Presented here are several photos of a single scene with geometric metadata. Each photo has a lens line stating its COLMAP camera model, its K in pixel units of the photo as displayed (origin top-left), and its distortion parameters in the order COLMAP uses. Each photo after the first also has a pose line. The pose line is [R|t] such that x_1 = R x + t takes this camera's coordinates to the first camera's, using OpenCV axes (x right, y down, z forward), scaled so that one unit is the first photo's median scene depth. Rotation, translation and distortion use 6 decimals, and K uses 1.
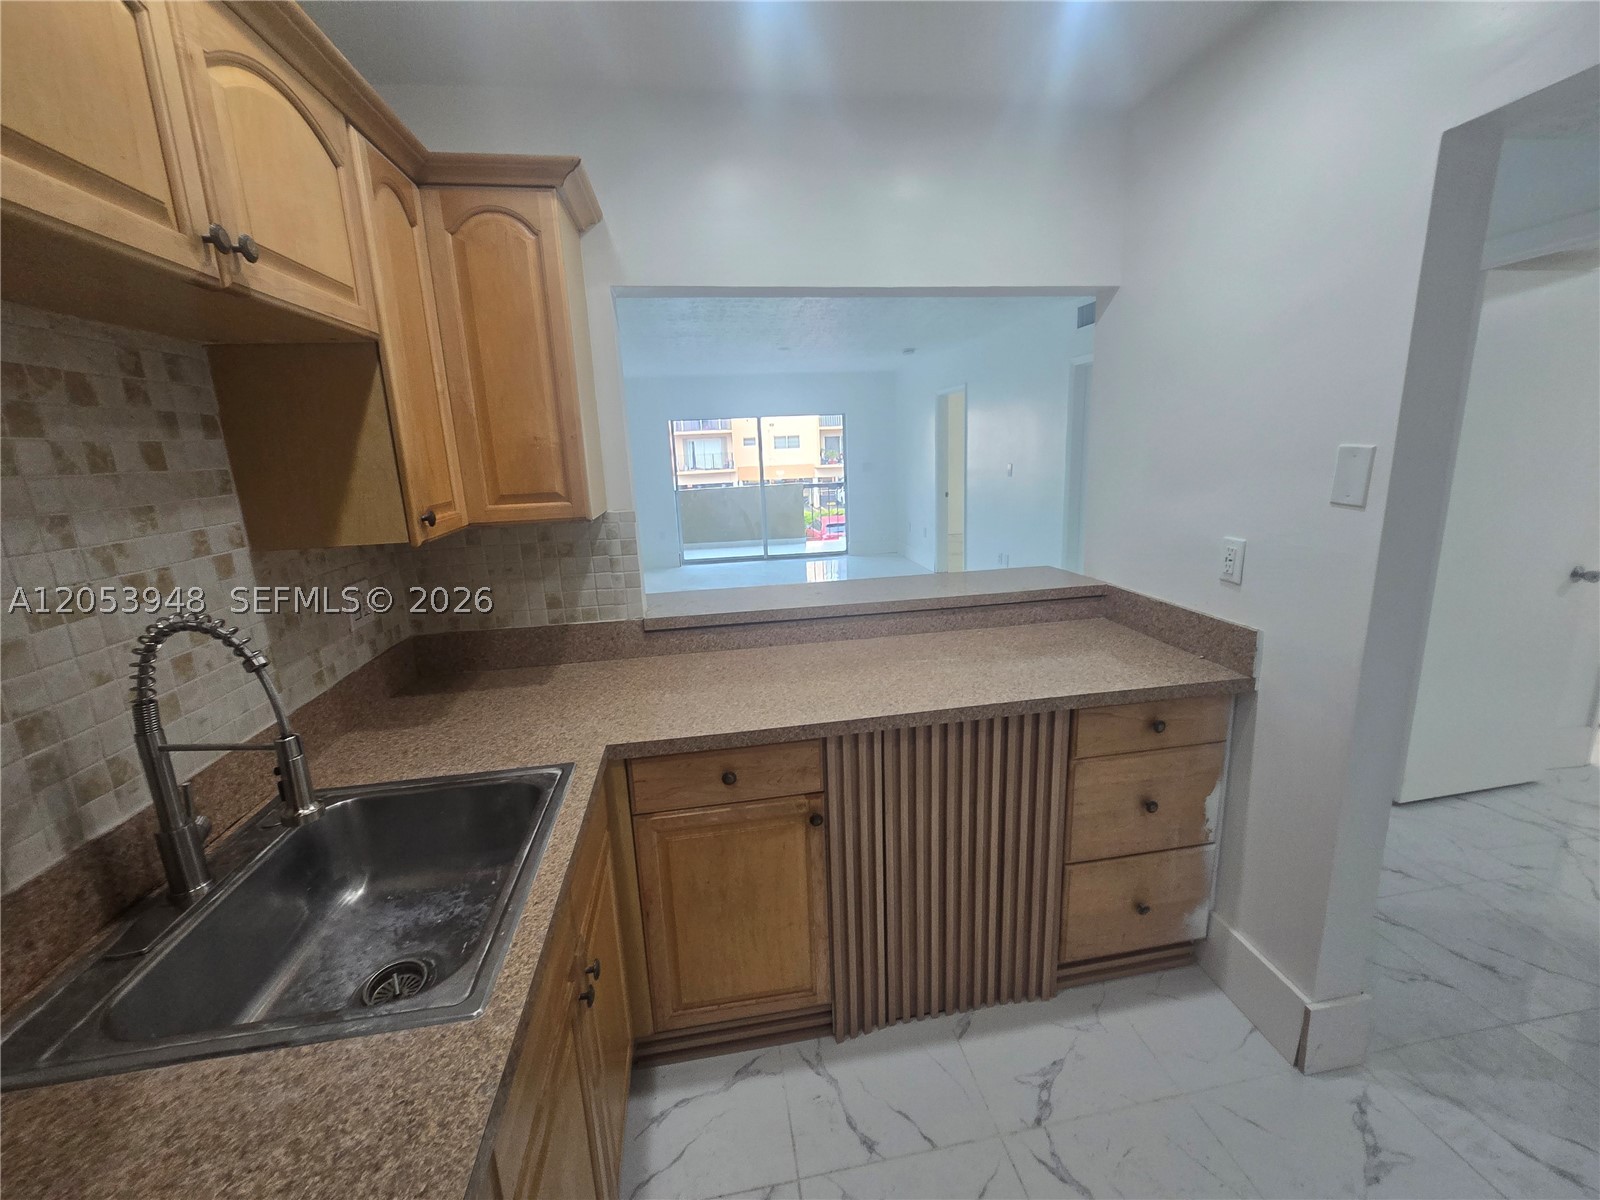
lens RADIAL K [[649.4, 0, 797.1], [0, 649.4, 584.1], [0, 0, 1]] dist [0.001387, 0.000337]
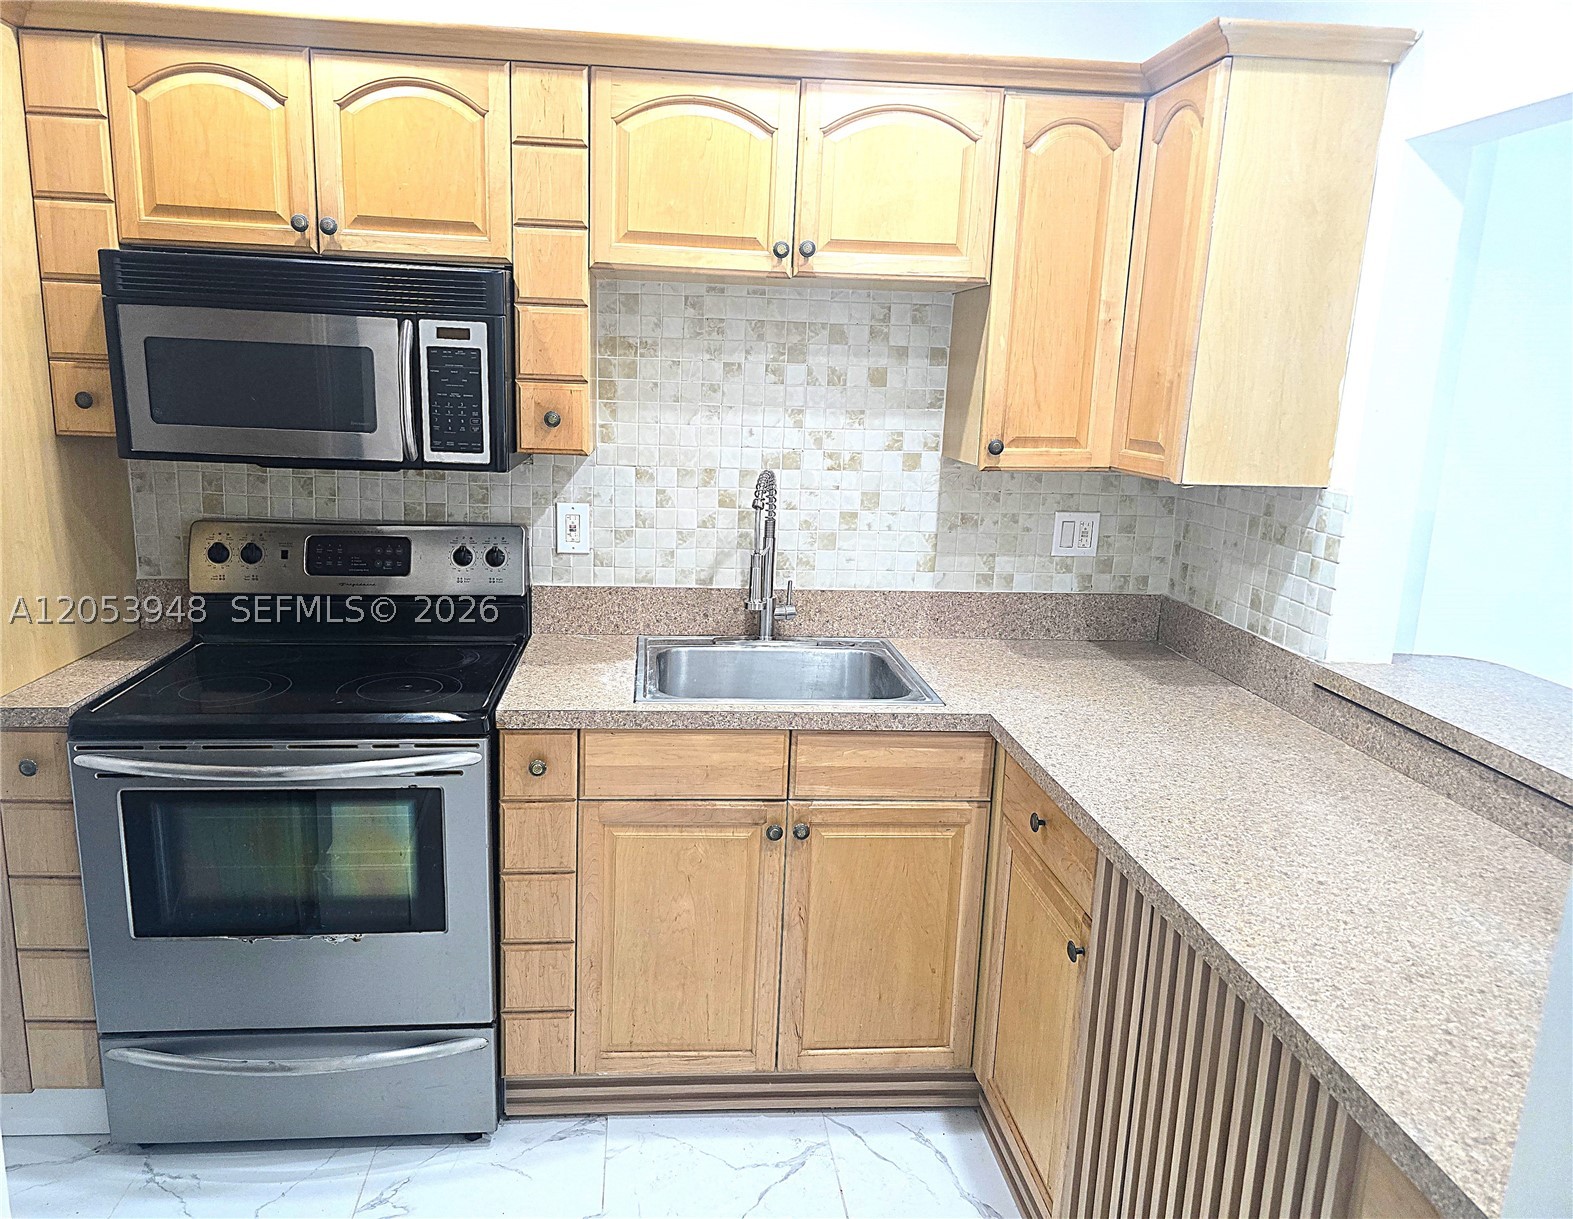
lens RADIAL K [[1072.7, 0, 773.8], [0, 1072.7, 609.6], [0, 0, 1]] dist [0.013085, -0.013680]
pose [[-0.045756, 0.249399, -0.967319, 1.063729], [-0.233291, 0.938889, 0.253104, -0.185856], [0.971330, 0.237248, 0.015223, 0.609137]]
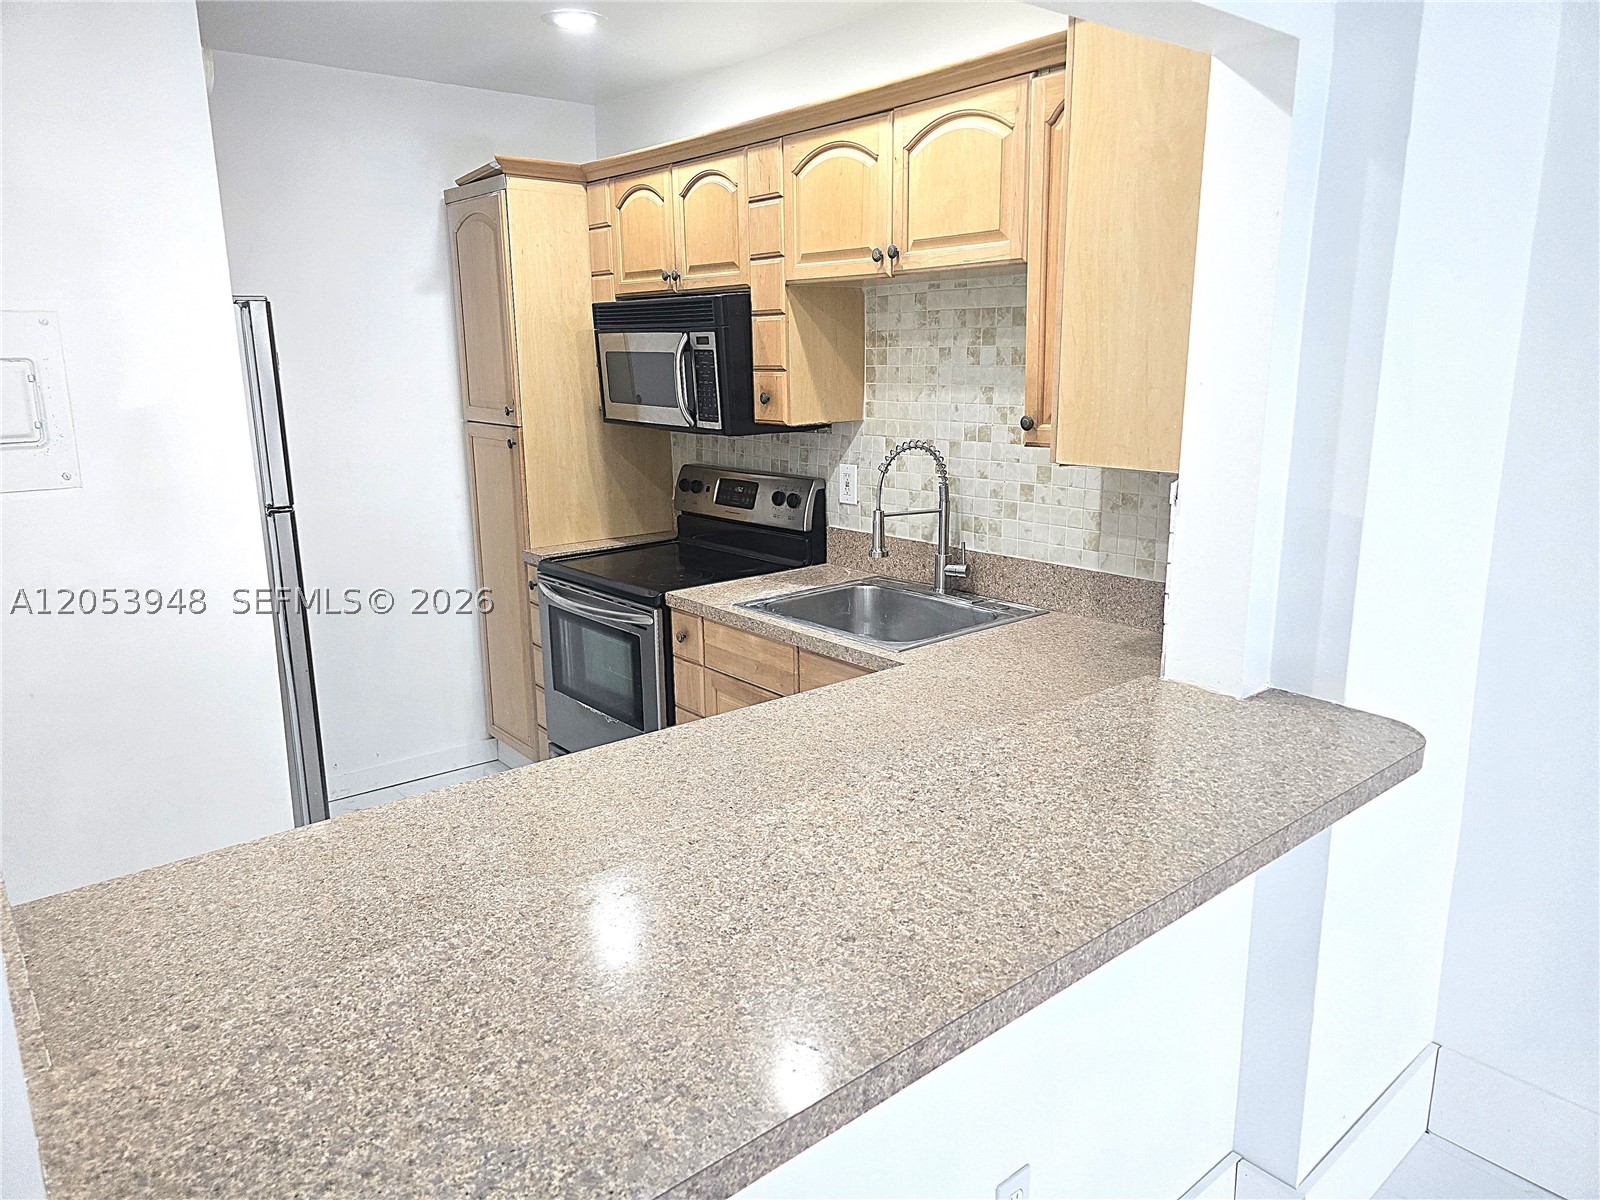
lens RADIAL K [[1095.7, 0, 801.0], [0, 1095.7, 604.5], [0, 0, 1]] dist [0.002733, -0.004163]
pose [[-0.847600, 0.175751, -0.500685, 0.630044], [-0.056043, 0.908631, 0.413822, -0.491716], [0.527668, 0.378815, -0.760306, 2.025555]]
